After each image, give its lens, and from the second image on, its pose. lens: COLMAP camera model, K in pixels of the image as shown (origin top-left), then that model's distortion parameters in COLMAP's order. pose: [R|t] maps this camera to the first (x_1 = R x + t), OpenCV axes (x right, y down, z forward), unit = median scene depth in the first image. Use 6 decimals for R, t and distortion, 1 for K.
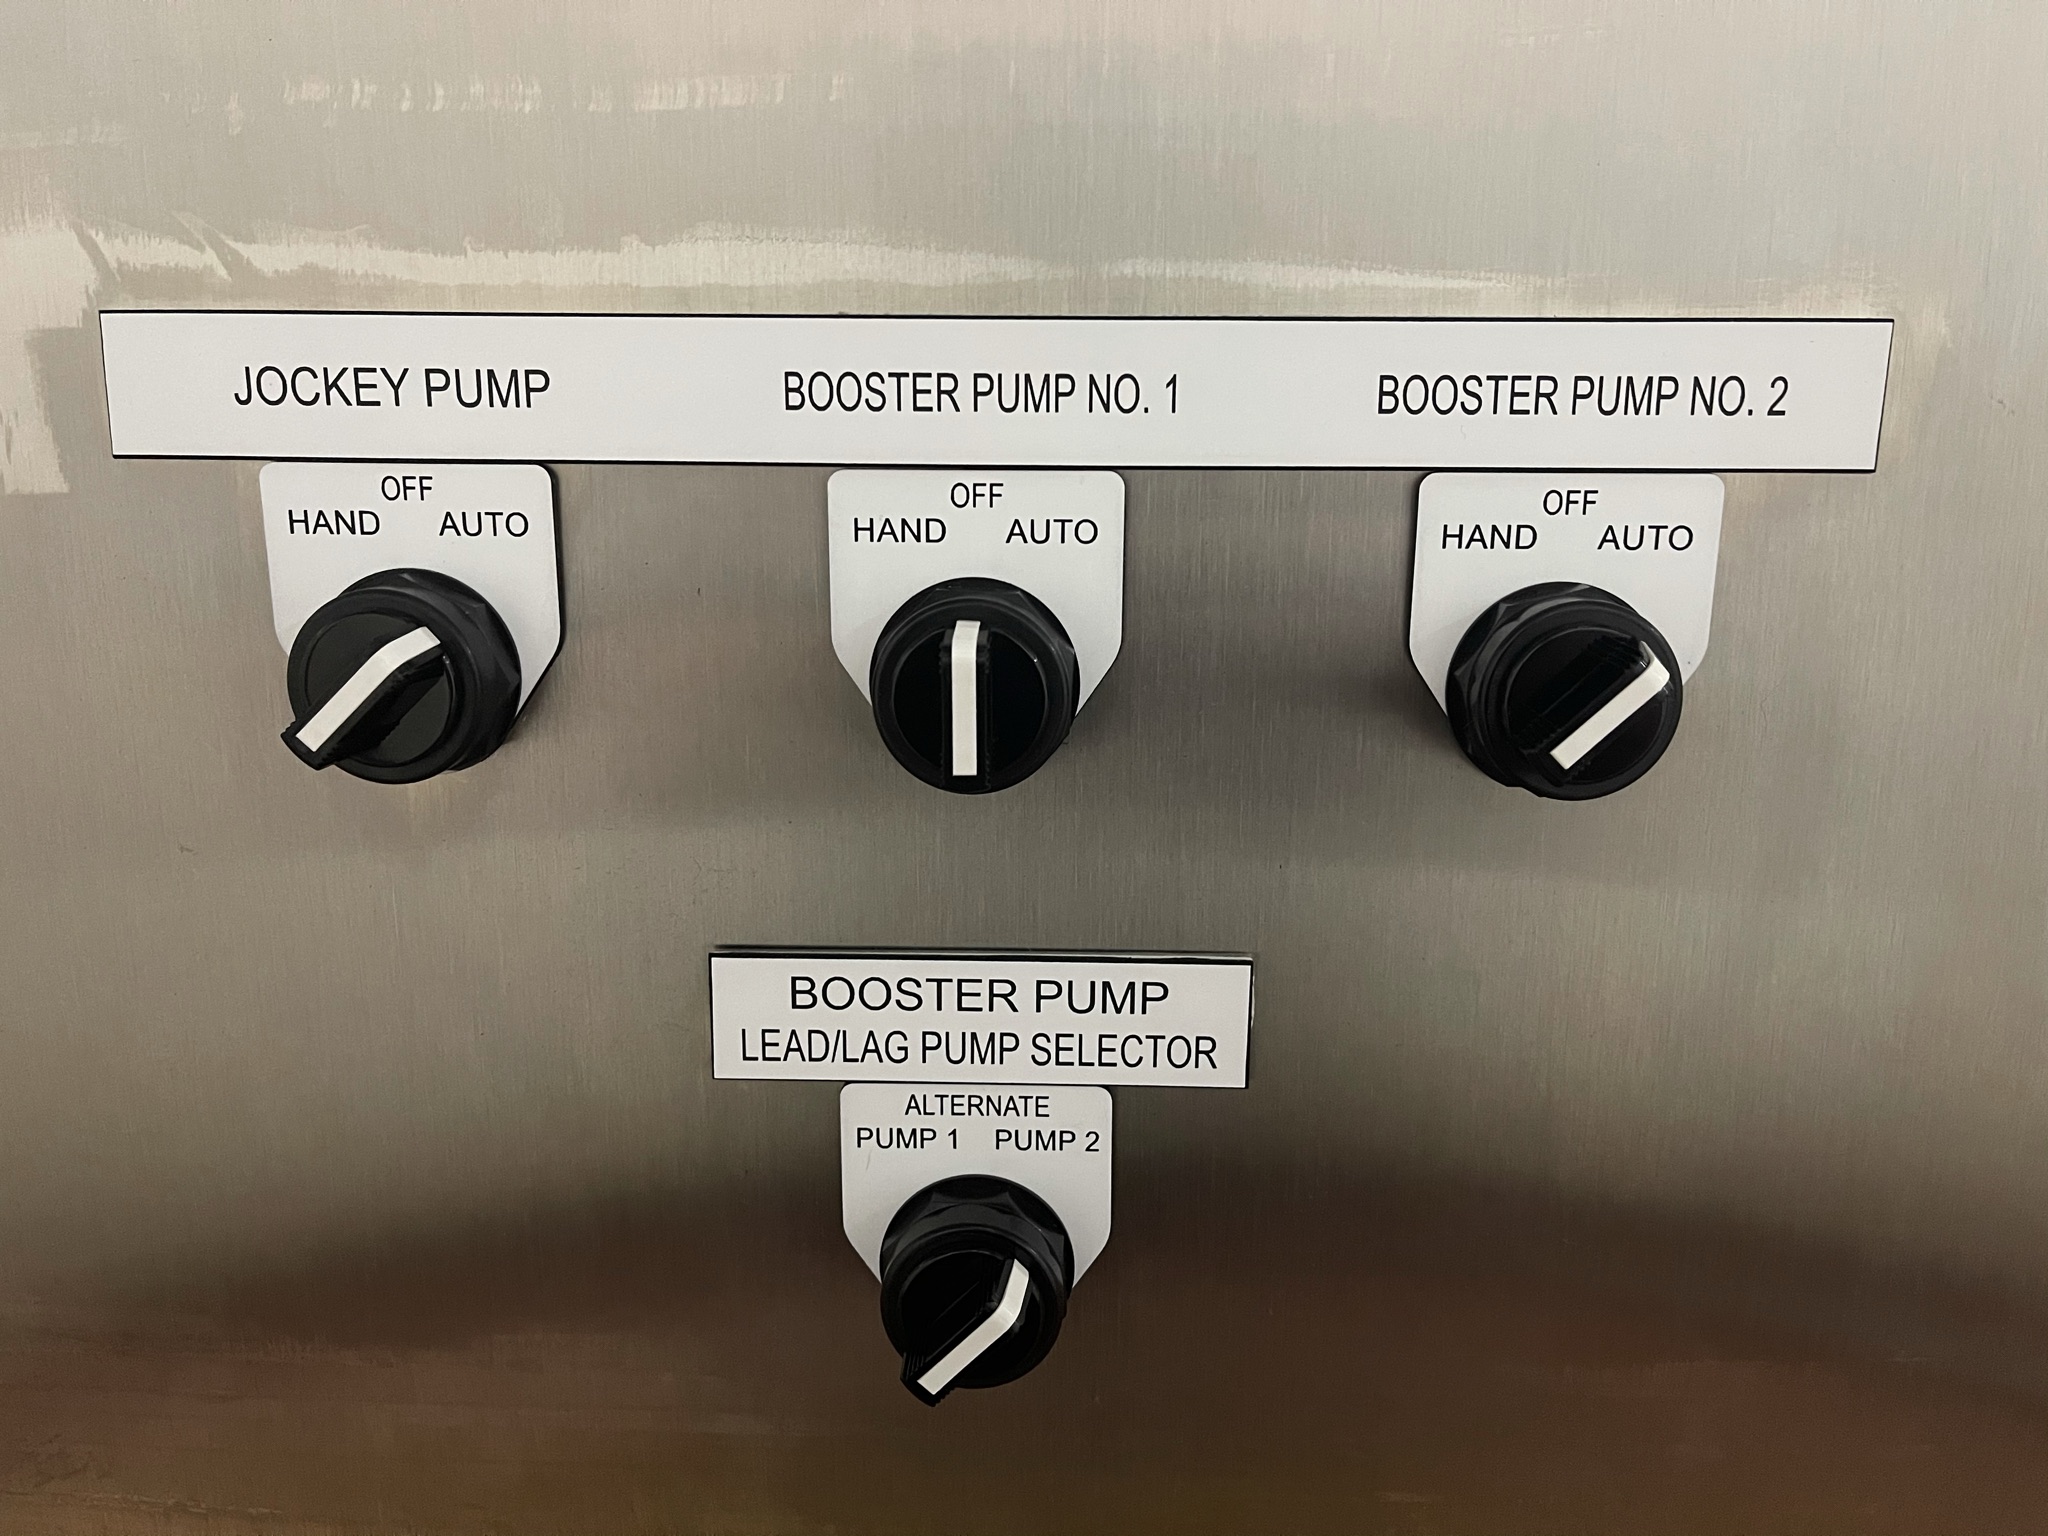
lens RADIAL K [[1535.5, 0, 1028.9], [0, 1535.5, 762.3], [0, 0, 1]] dist [0.099926, -0.146437]
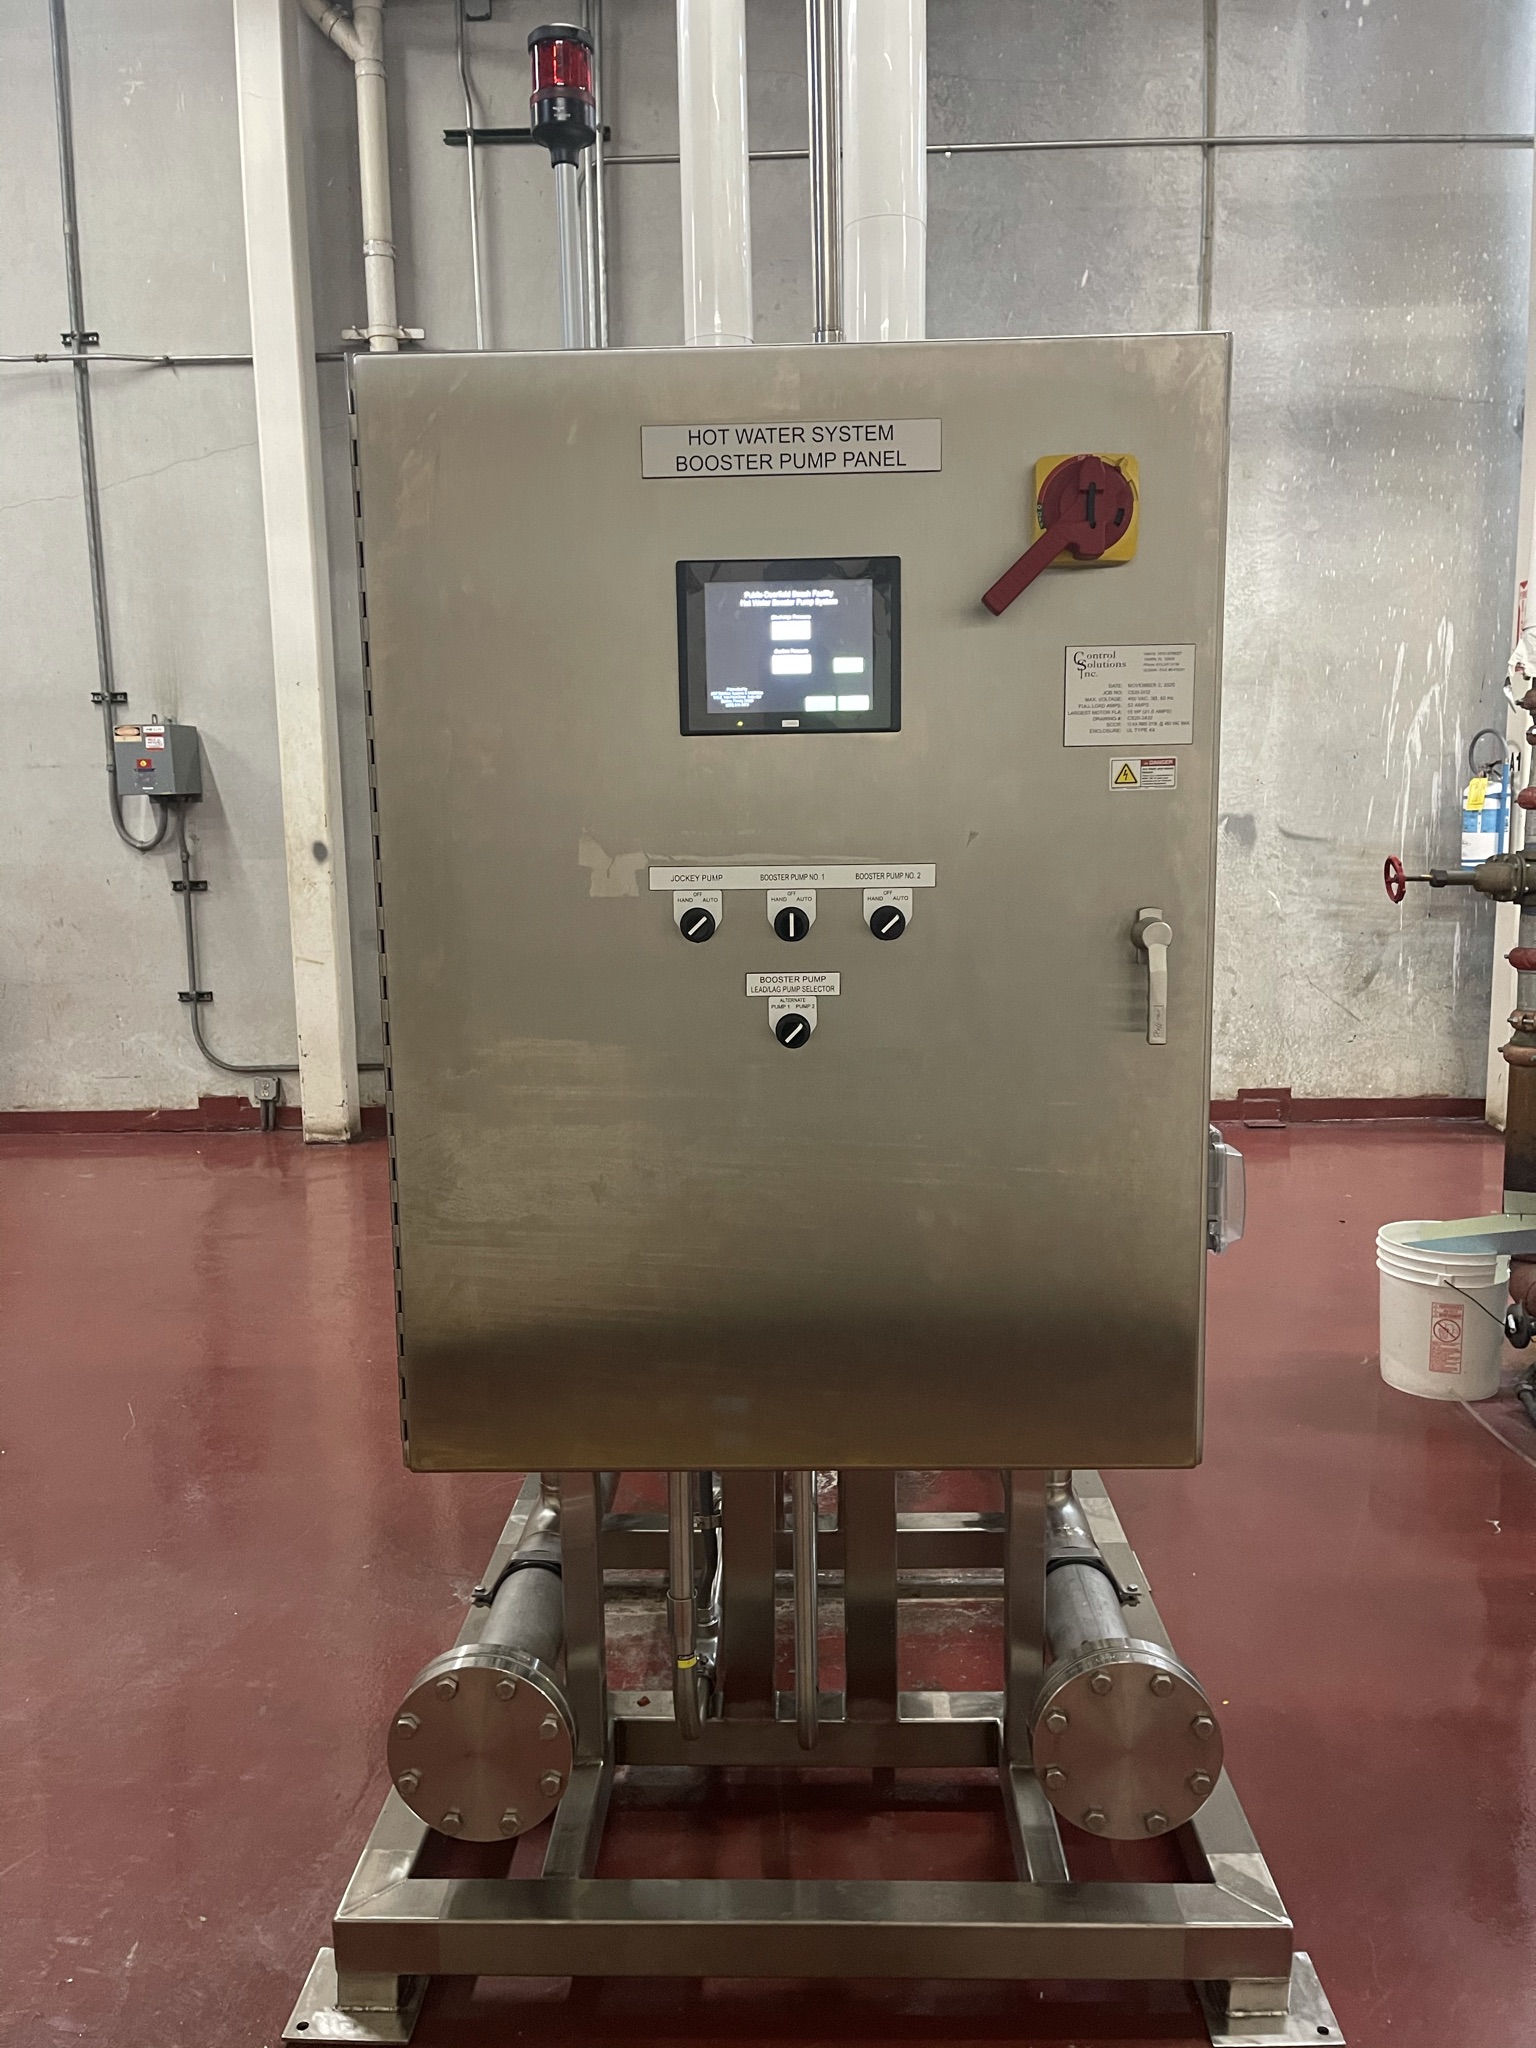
lens RADIAL K [[1535.5, 0, 769.1], [0, 1535.5, 1038.7], [0, 0, 1]] dist [0.099926, -0.146437]
pose [[0.999768, -0.021336, 0.003085, -0.144527], [0.021470, 0.998338, -0.053485, 0.677951], [-0.001939, 0.053538, 0.998564, -4.721842]]
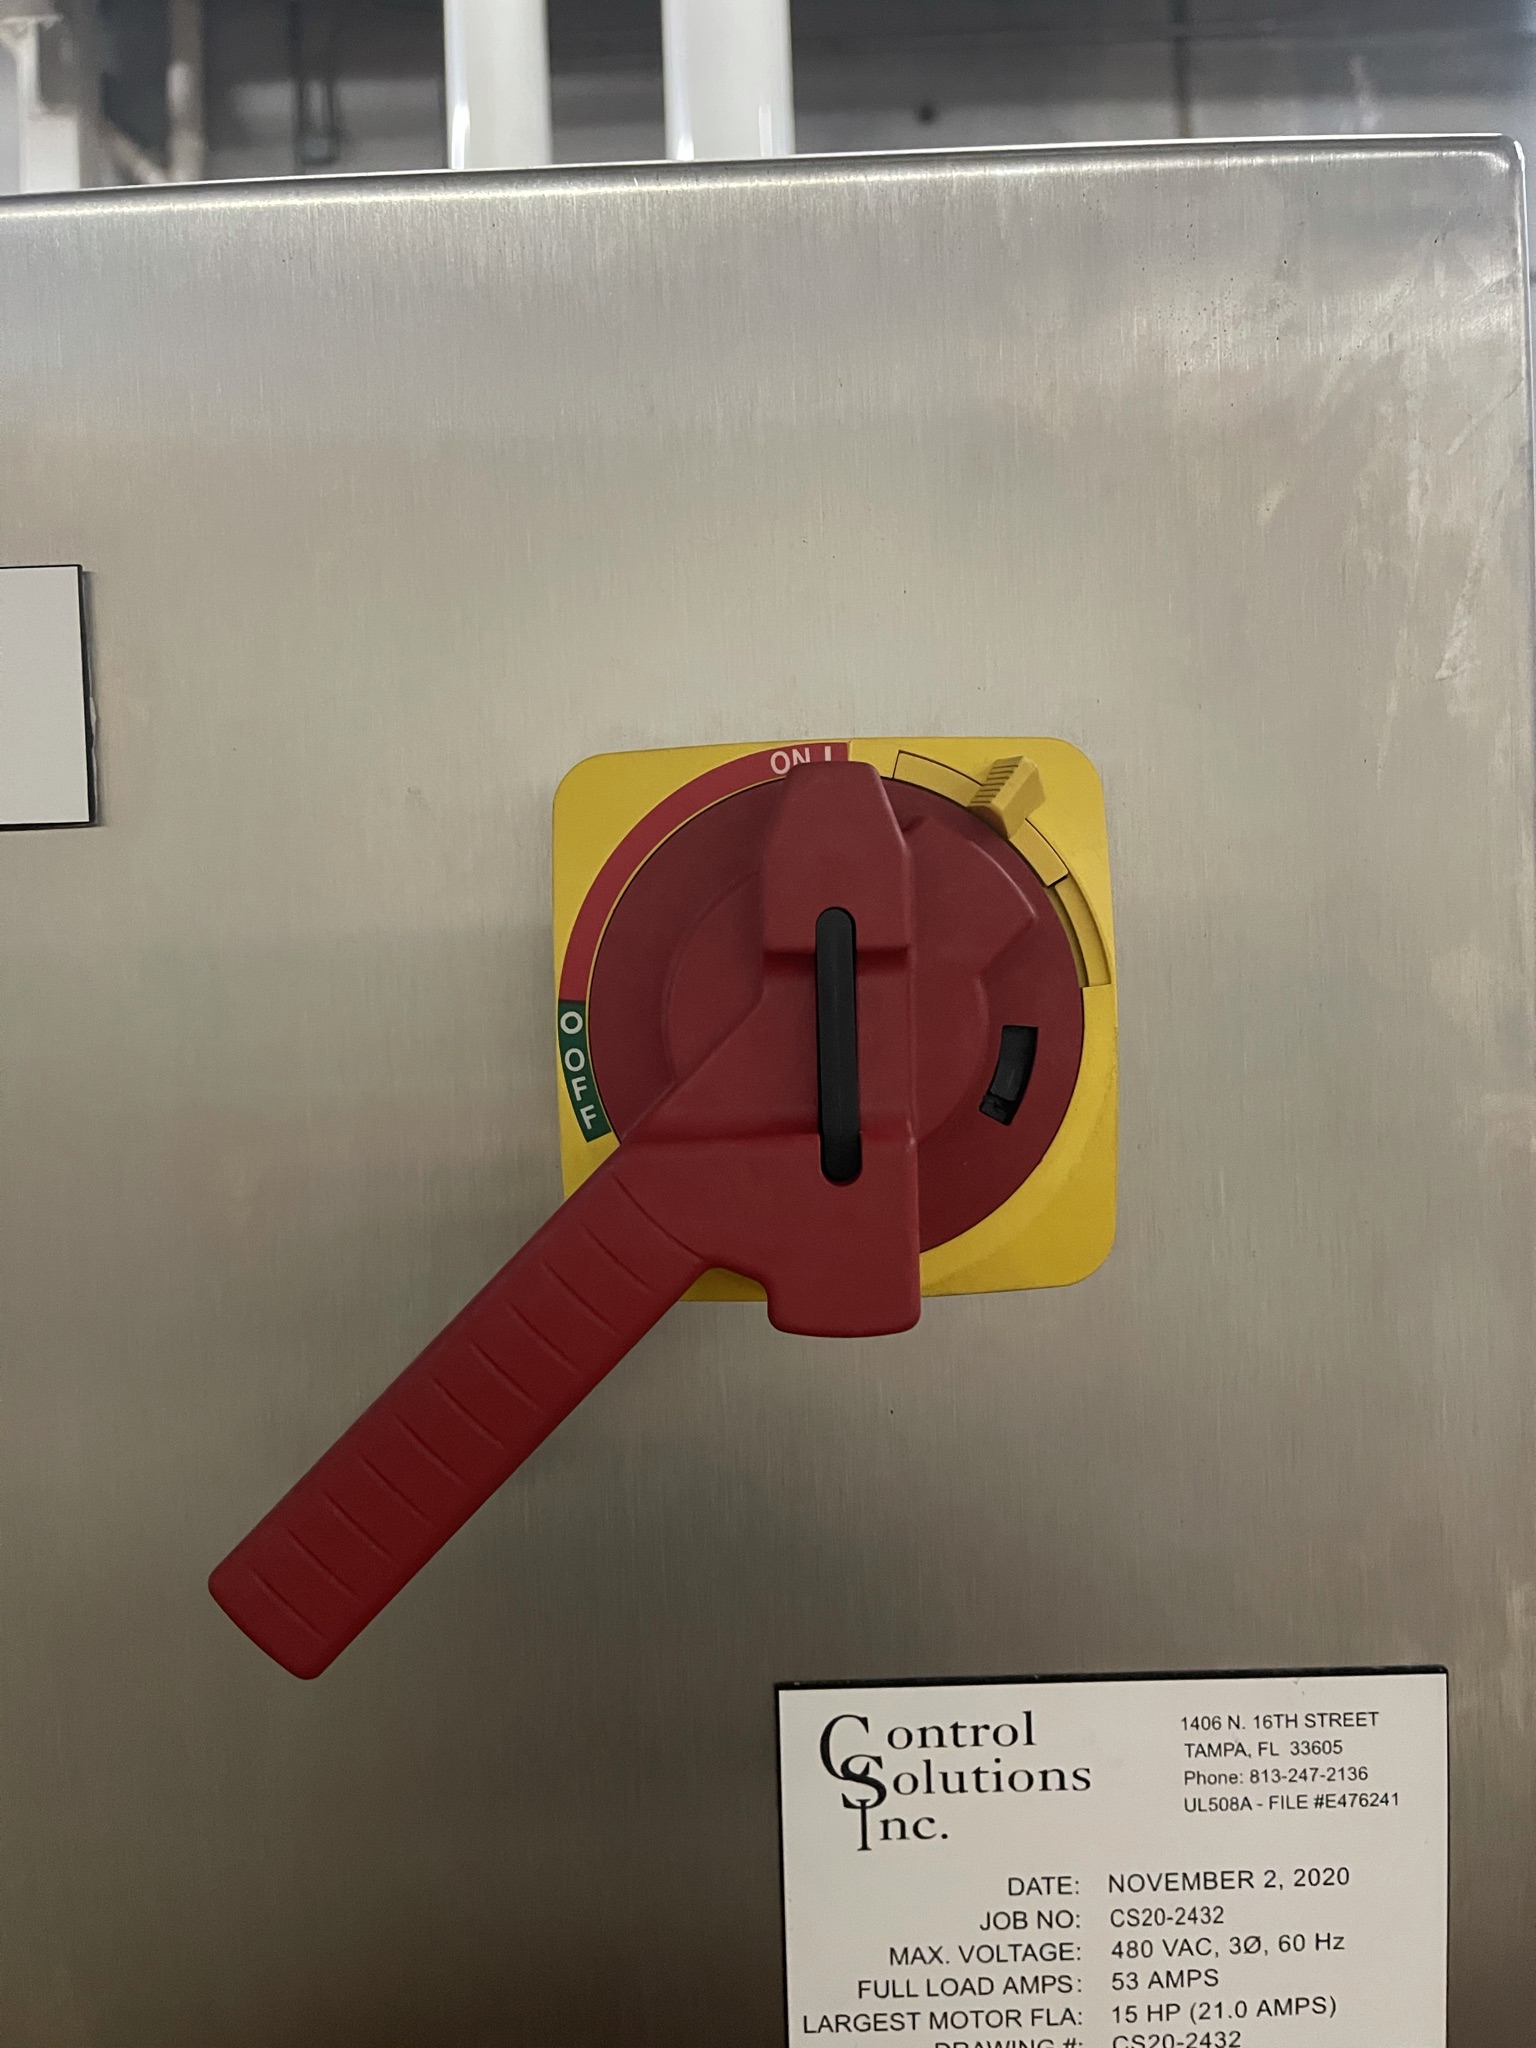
lens RADIAL K [[1535.5, 0, 769.1], [0, 1535.5, 1038.7], [0, 0, 1]] dist [0.099926, -0.146437]
pose [[0.999182, -0.038399, 0.012678, 0.970016], [0.039936, 0.986271, -0.160233, -1.276328], [-0.006351, 0.160609, 0.986998, -0.364499]]
